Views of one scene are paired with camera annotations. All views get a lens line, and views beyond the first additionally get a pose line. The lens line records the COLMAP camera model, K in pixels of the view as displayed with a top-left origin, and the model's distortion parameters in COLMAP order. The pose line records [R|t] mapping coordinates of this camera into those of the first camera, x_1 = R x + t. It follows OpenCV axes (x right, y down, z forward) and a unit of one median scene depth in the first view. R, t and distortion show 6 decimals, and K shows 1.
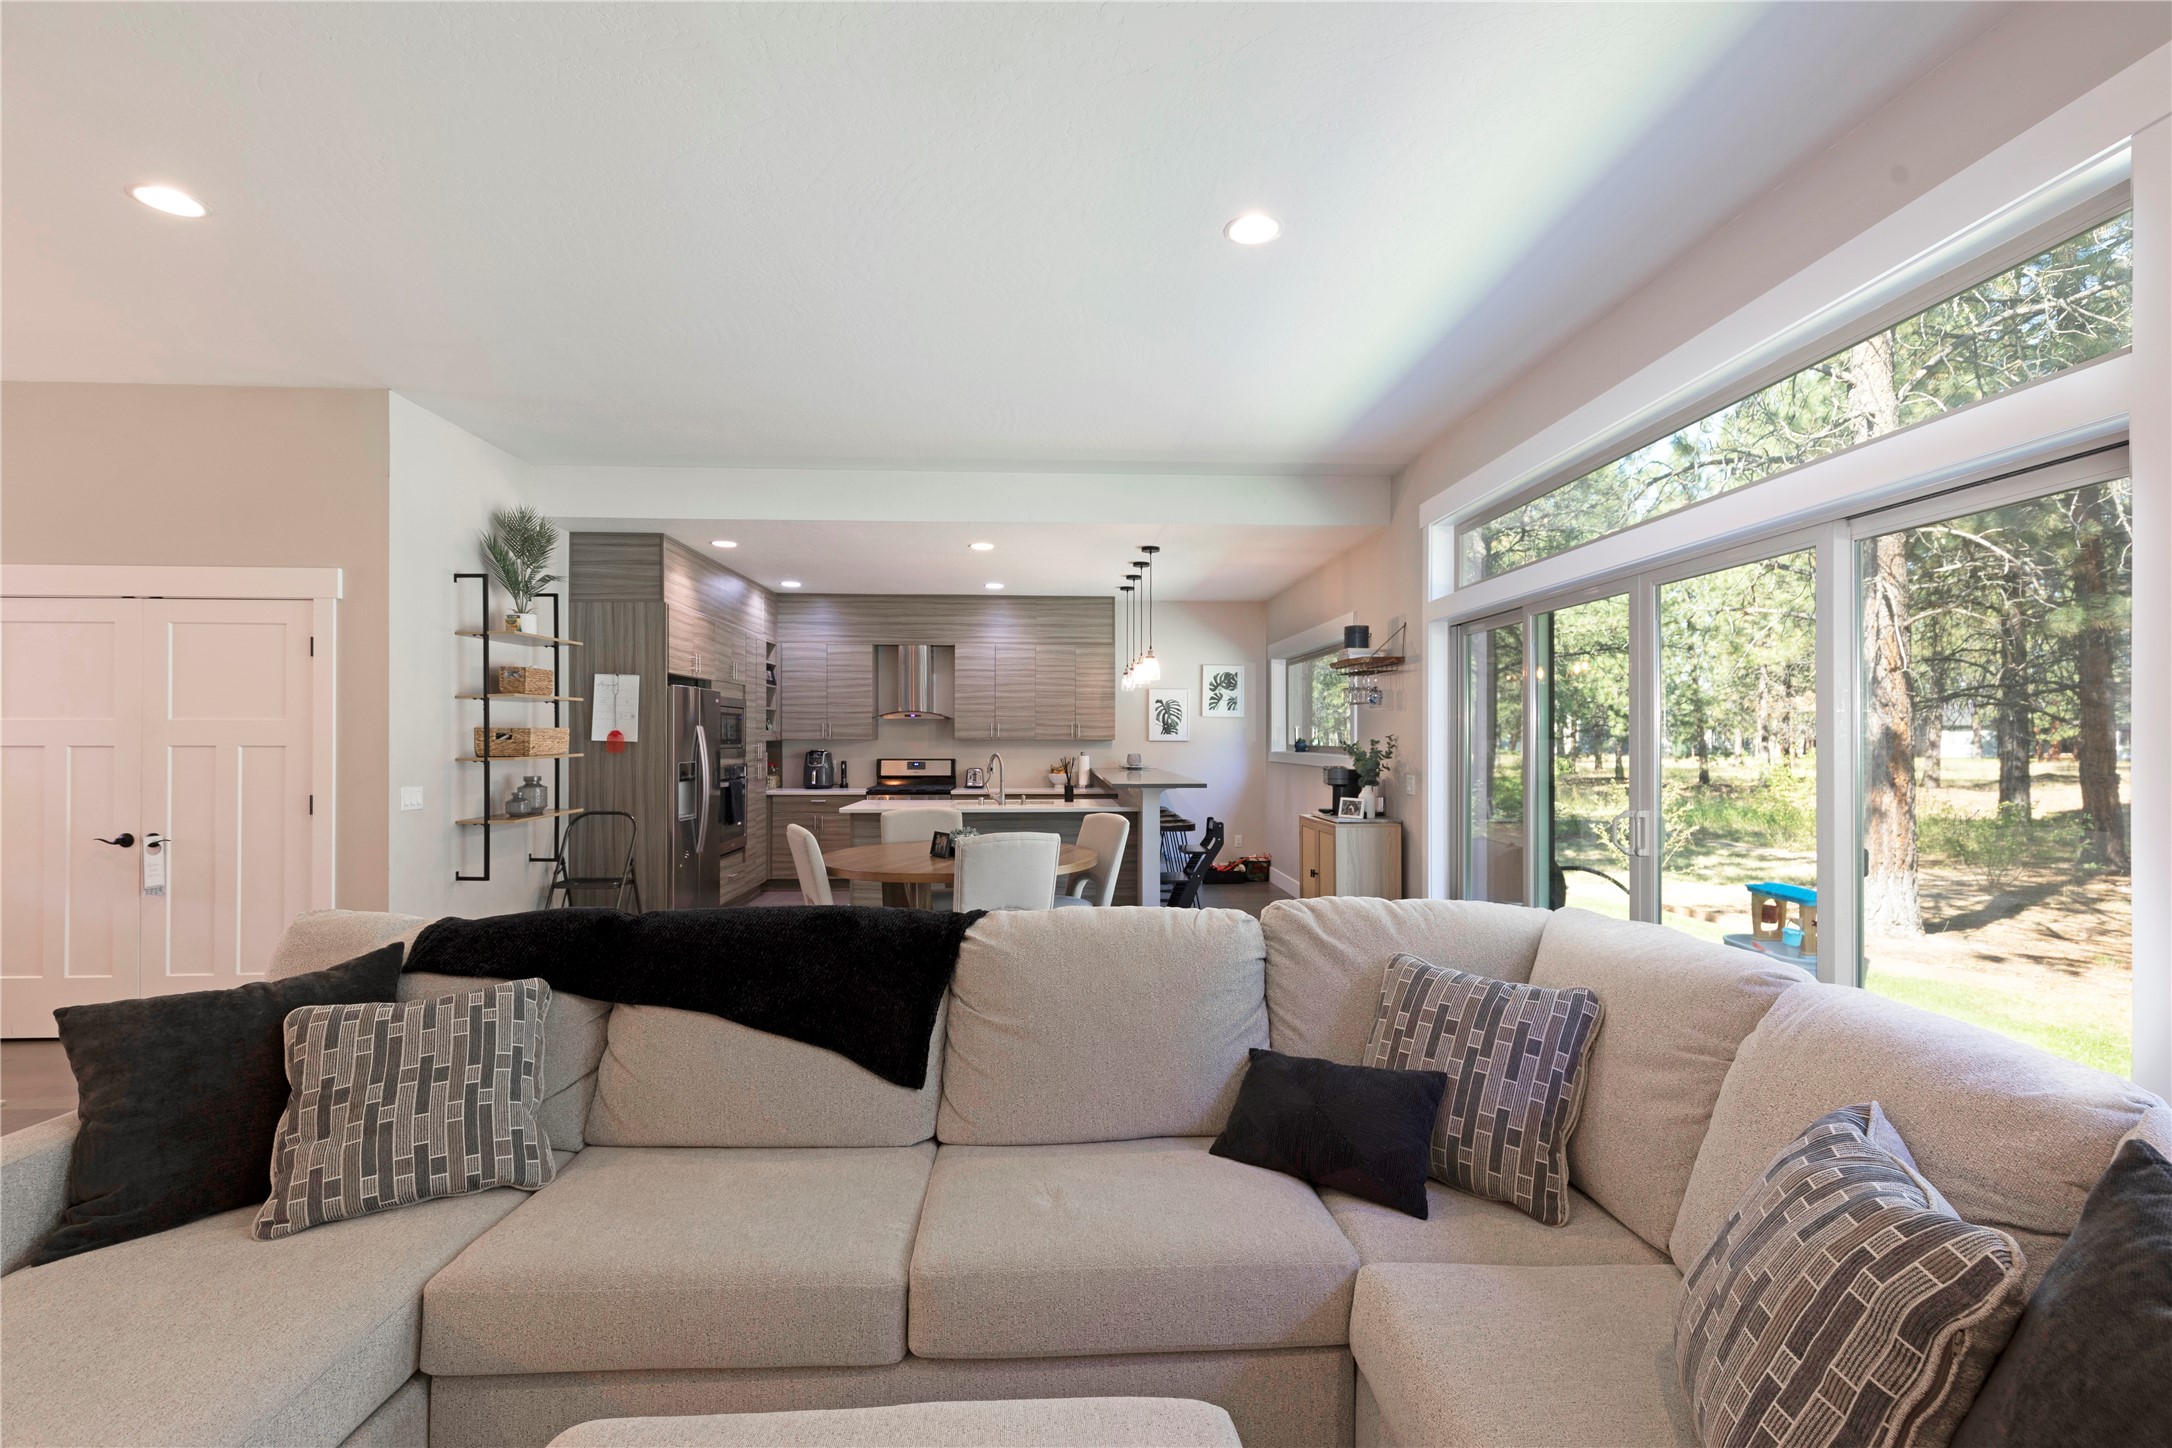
lens RADIAL K [[1016.2, 0, 1074.8], [0, 1016.2, 756.8], [0, 0, 1]] dist [0.011262, -0.000486]
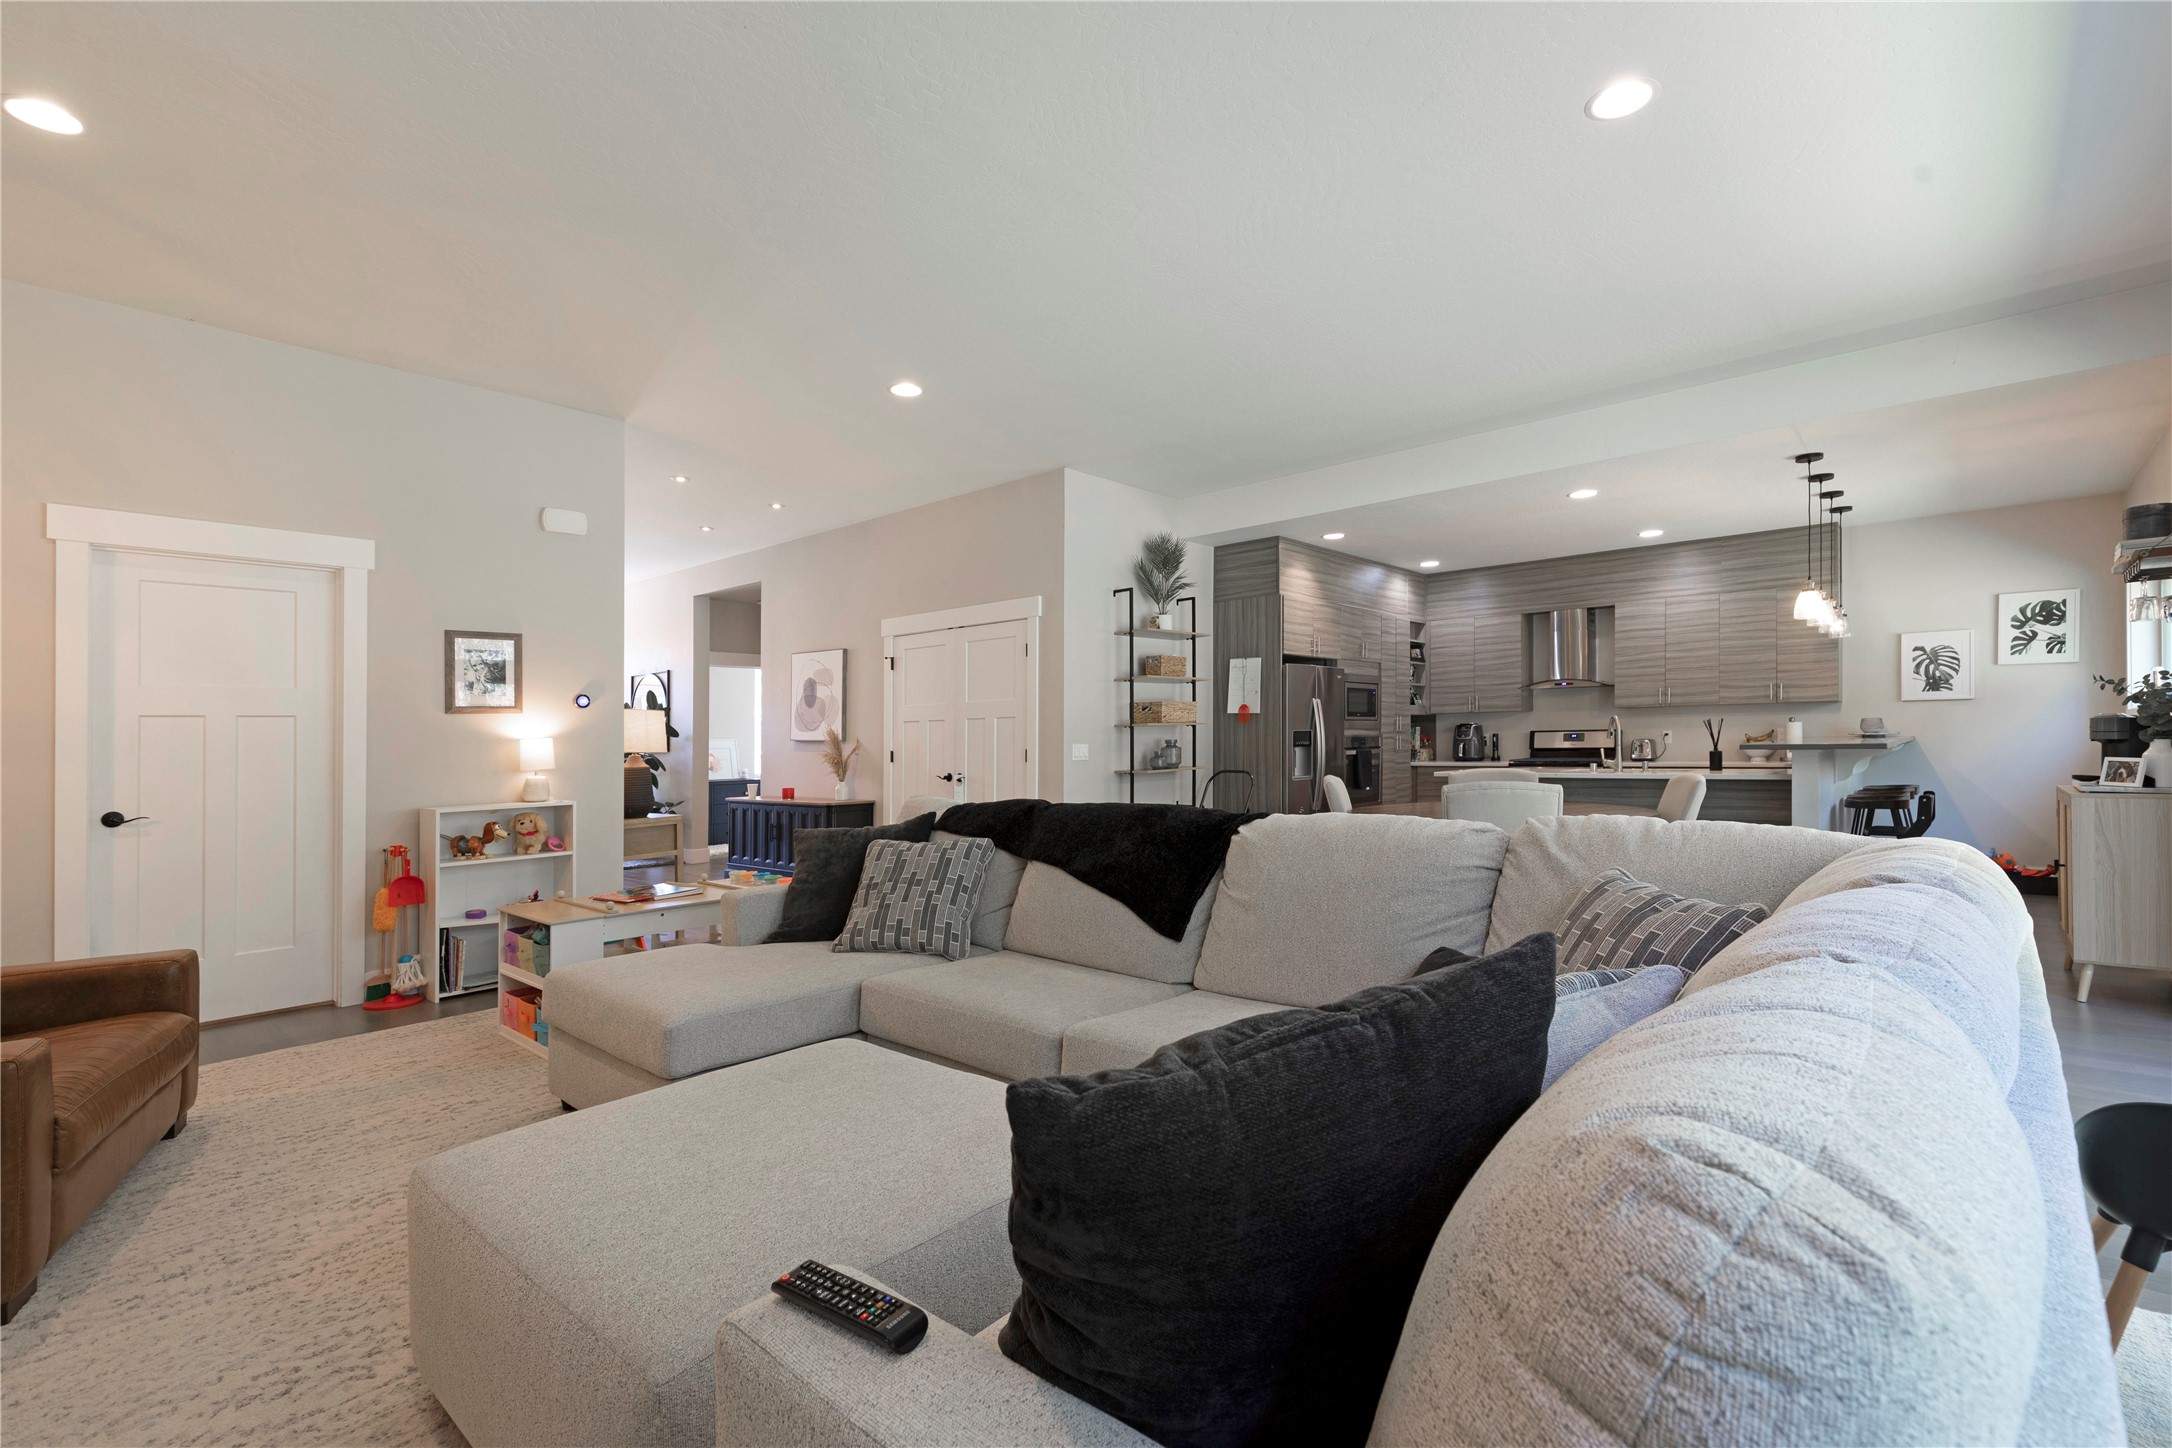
lens RADIAL K [[1016.2, 0, 1074.8], [0, 1016.2, 756.8], [0, 0, 1]] dist [0.011262, -0.000486]
pose [[0.701029, -0.004891, -0.713116, 0.270791], [0.002863, 0.999988, -0.004044, 0.040907], [0.713127, 0.000794, 0.701034, 0.006477]]
